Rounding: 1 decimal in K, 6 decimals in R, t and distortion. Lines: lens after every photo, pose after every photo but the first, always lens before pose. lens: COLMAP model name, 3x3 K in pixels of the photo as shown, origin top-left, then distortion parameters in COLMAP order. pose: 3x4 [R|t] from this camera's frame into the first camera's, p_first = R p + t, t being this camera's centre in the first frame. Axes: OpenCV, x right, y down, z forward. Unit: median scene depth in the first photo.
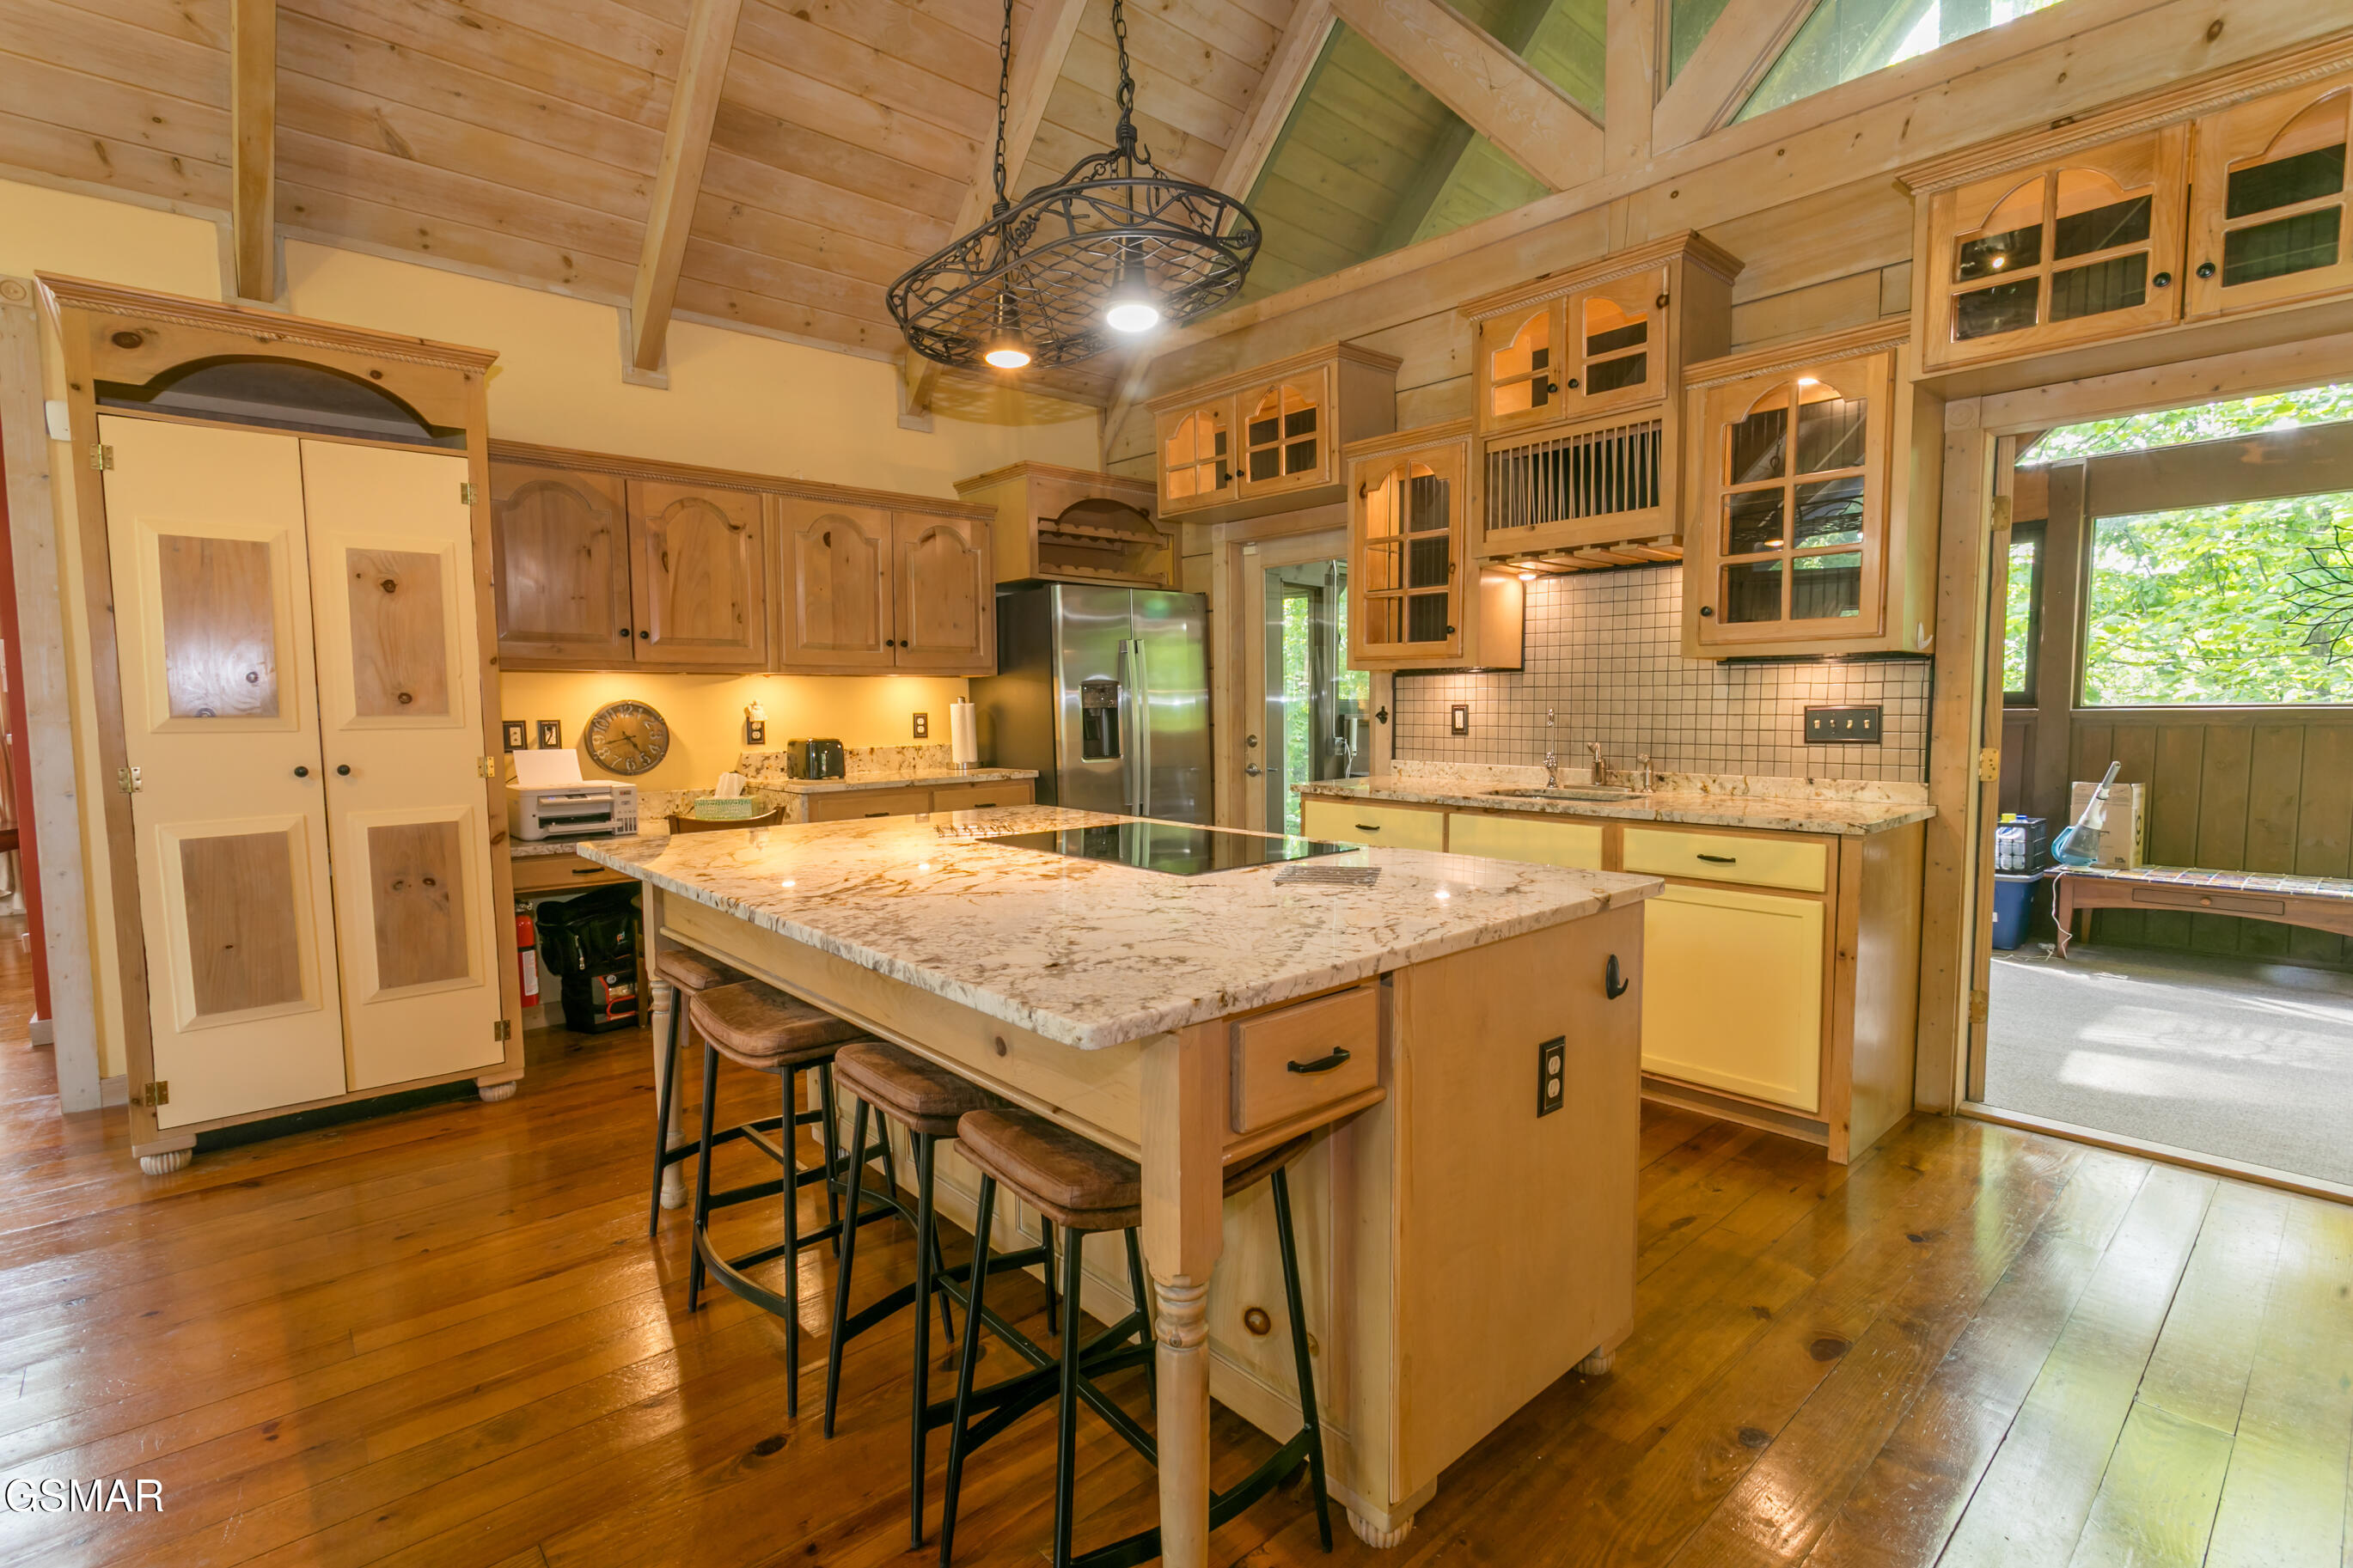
lens RADIAL K [[1108.0, 0, 1167.8], [0, 1108.0, 784.6], [0, 0, 1]] dist [-0.000854, 0.002073]
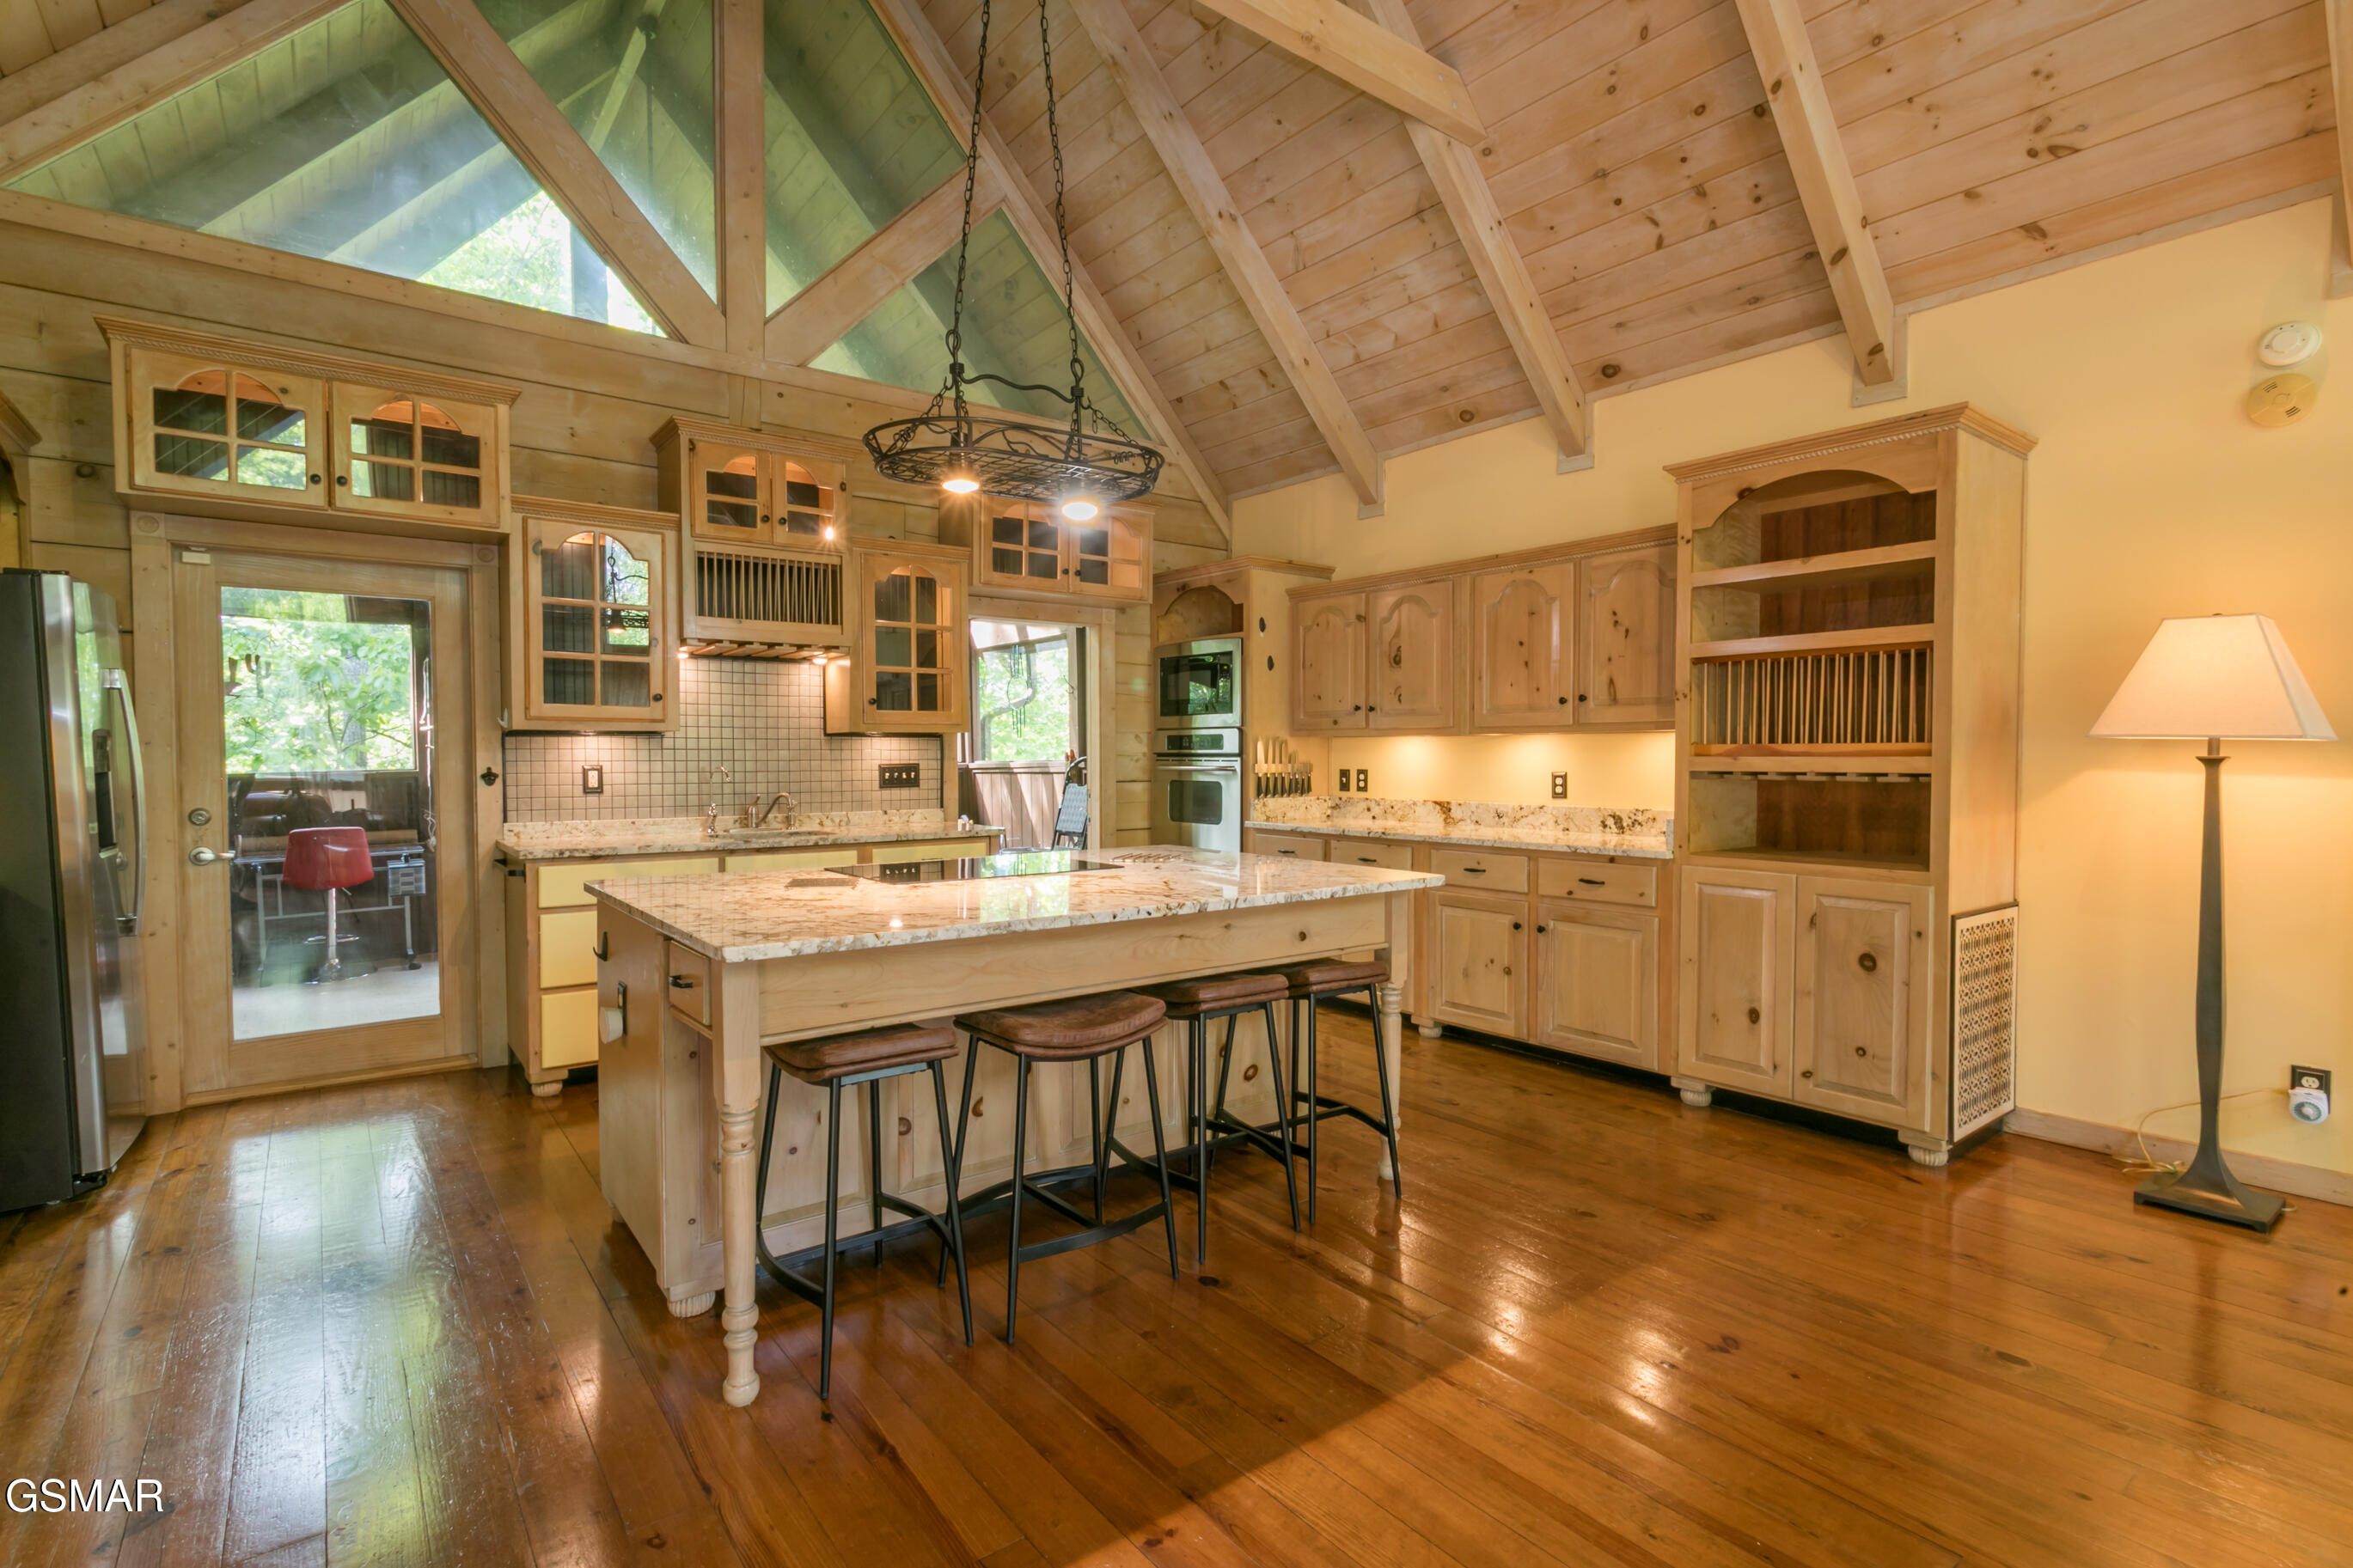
lens RADIAL K [[1108.0, 0, 1169.1], [0, 1108.0, 782.3], [0, 0, 1]] dist [-0.000854, 0.002073]
pose [[0.070884, -0.018229, 0.997318, -0.781676], [0.076669, 0.996975, 0.012774, -0.028349], [-0.994534, 0.075558, 0.072067, 0.398688]]
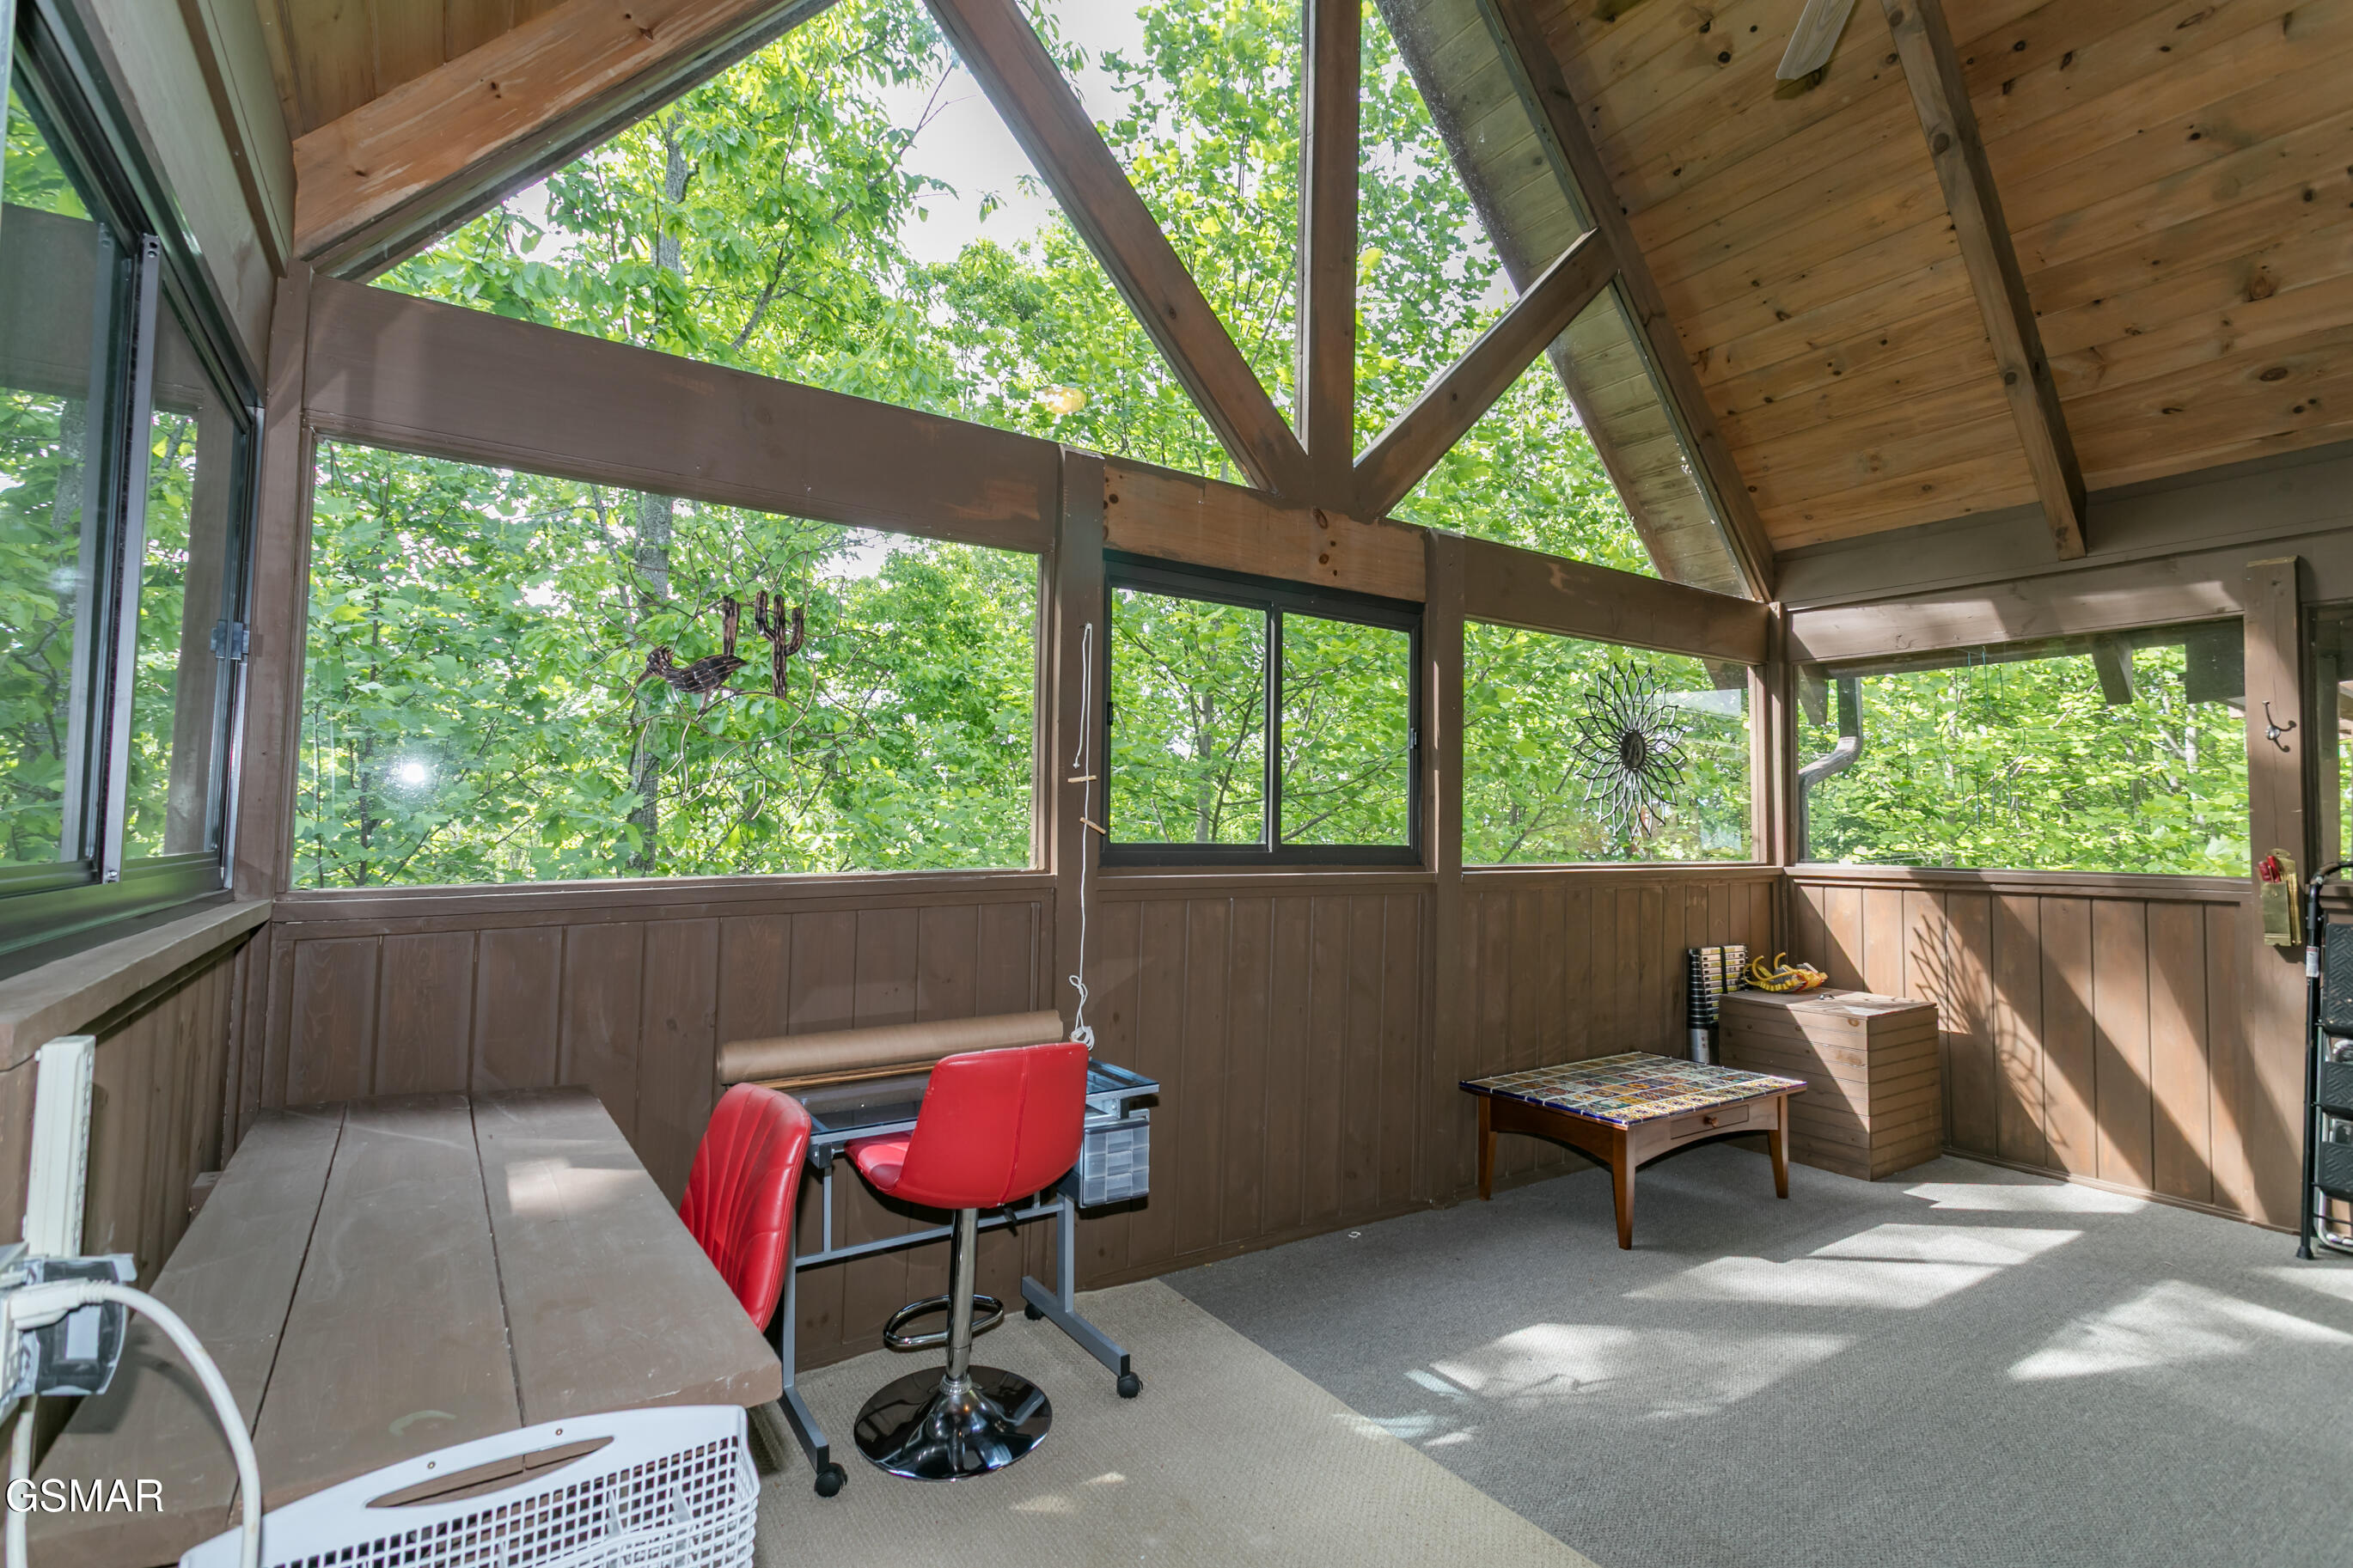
lens RADIAL K [[1108.0, 0, 1172.3], [0, 1108.0, 786.9], [0, 0, 1]] dist [-0.000854, 0.002073]
pose [[0.147789, 0.044872, 0.988000, 0.109223], [0.047839, 0.997477, -0.052458, -0.130840], [-0.987861, 0.055017, 0.145270, 1.494600]]
